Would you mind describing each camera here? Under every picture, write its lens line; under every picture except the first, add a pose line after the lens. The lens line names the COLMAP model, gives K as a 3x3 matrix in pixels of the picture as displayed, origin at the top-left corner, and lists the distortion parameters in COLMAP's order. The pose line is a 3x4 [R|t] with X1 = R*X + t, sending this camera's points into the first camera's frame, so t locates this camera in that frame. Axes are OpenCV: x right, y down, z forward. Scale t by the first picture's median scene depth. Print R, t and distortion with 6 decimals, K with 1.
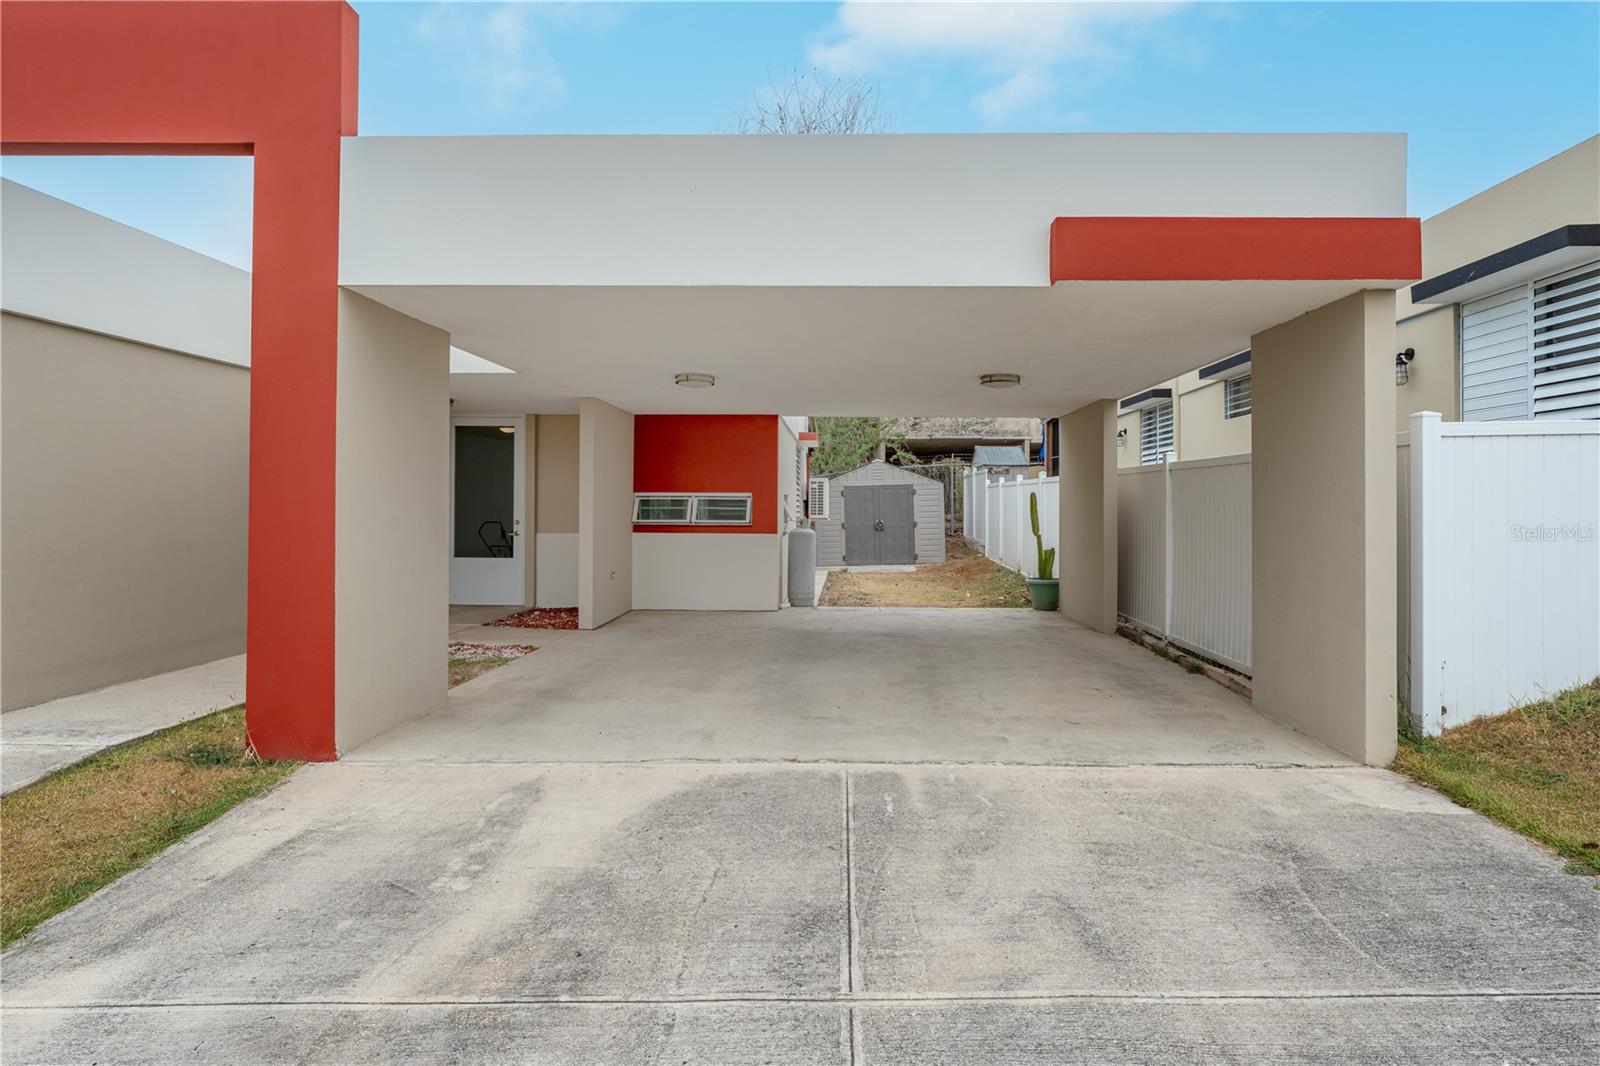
lens RADIAL K [[789.9, 0, 826.1], [0, 789.9, 500.9], [0, 0, 1]] dist [-0.002454, -0.000677]
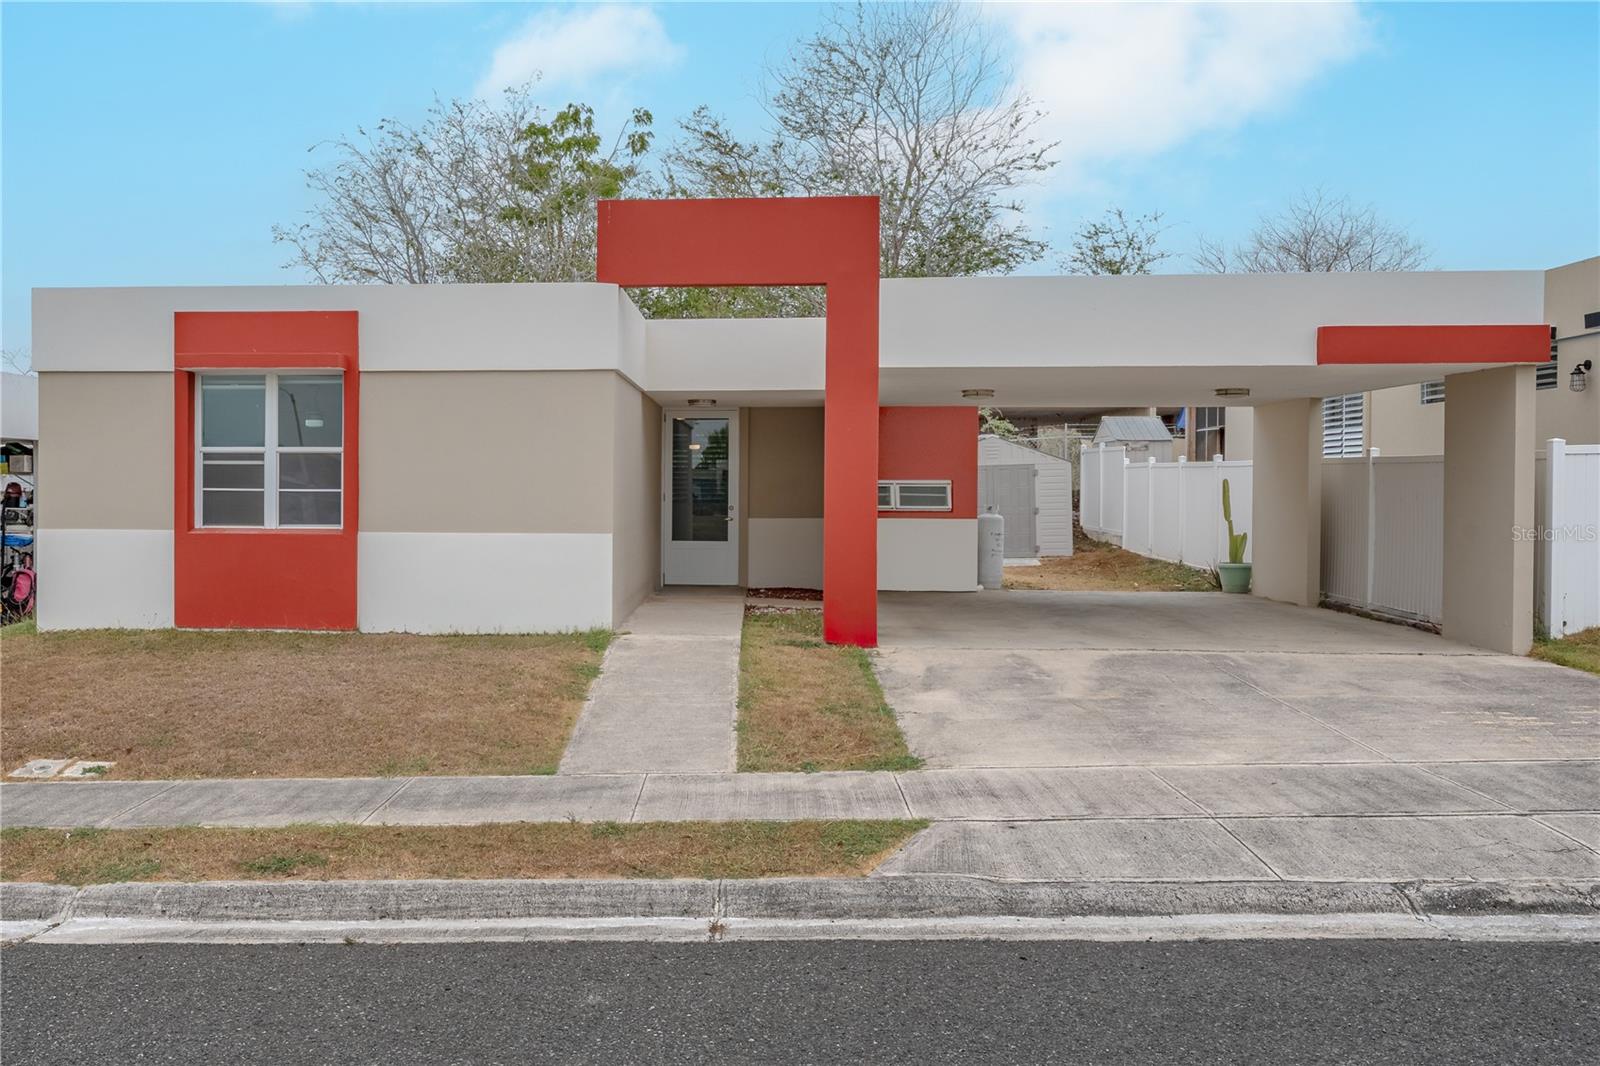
lens RADIAL K [[1000.9, 0, 808.7], [0, 1000.9, 509.2], [0, 0, 1]] dist [-0.009983, 0.006375]
pose [[0.996933, -0.000348, -0.078260, -0.238655], [0.002519, 0.999615, 0.027637, -0.011562], [0.078220, -0.027749, 0.996550, -0.456912]]
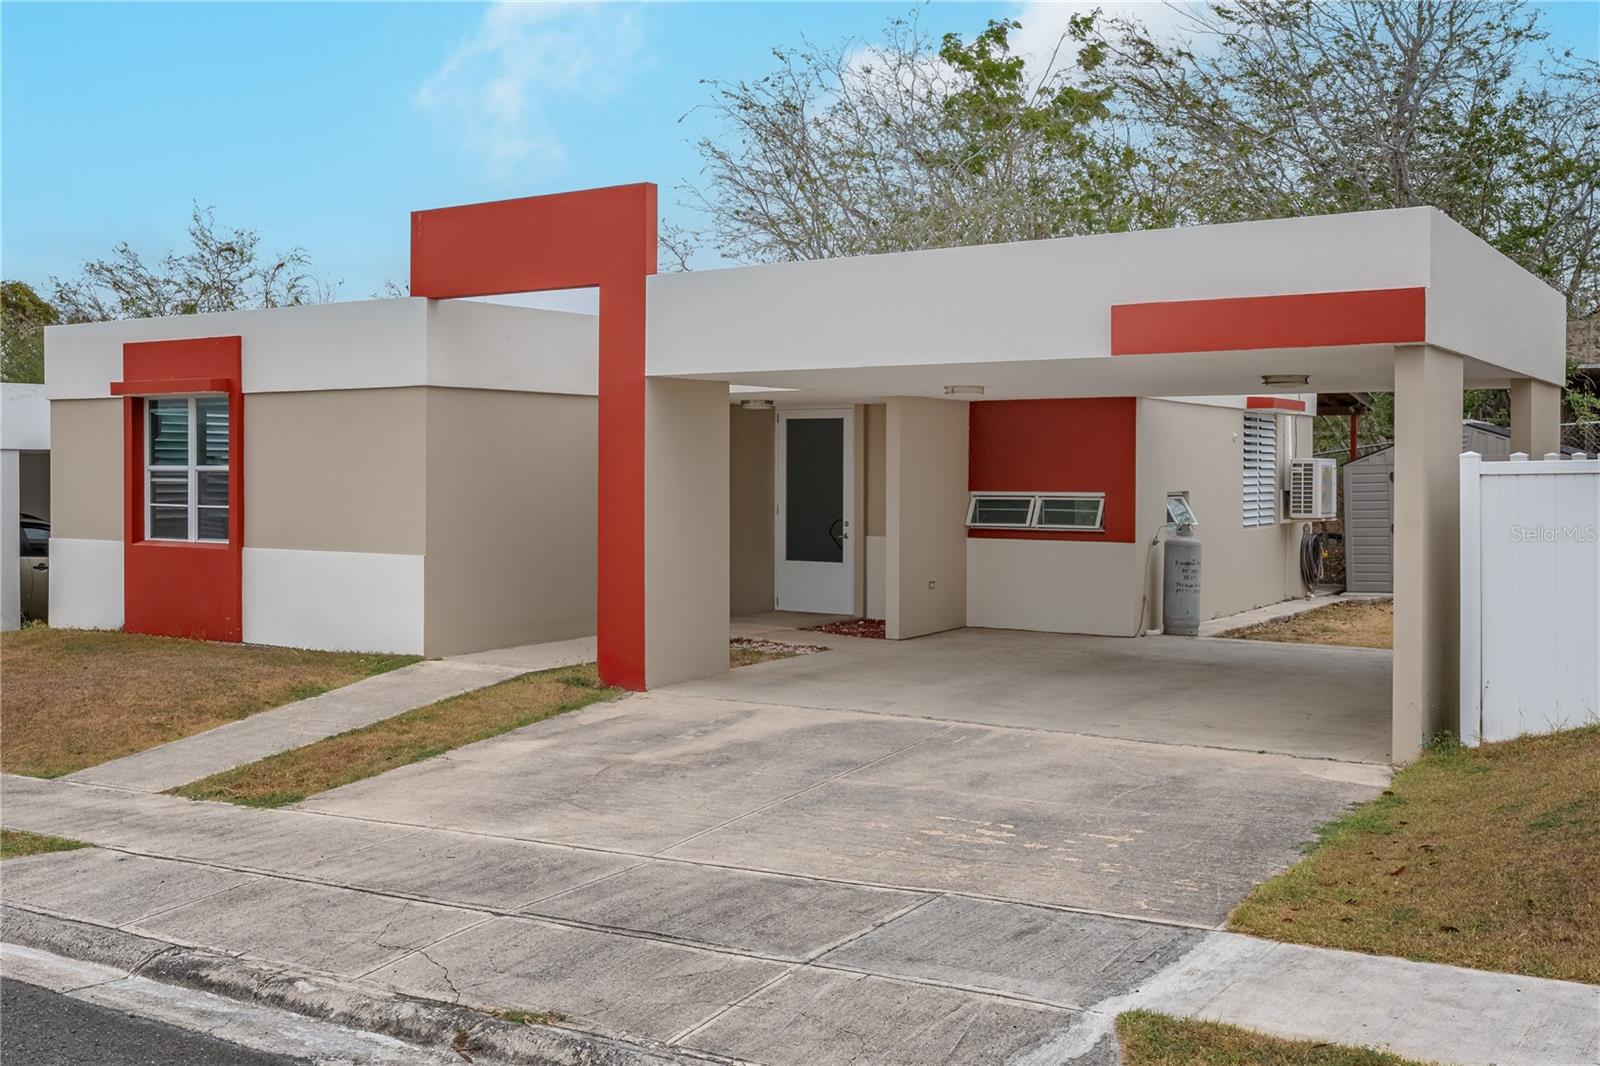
lens RADIAL K [[1230.3, 0, 801.5], [0, 1230.3, 526.4], [0, 0, 1]] dist [0.004713, -0.002923]
pose [[0.887074, 0.016225, -0.461343, 0.288255], [0.000830, 0.999325, 0.036740, -0.029247], [0.461627, -0.032974, 0.886461, -0.374022]]
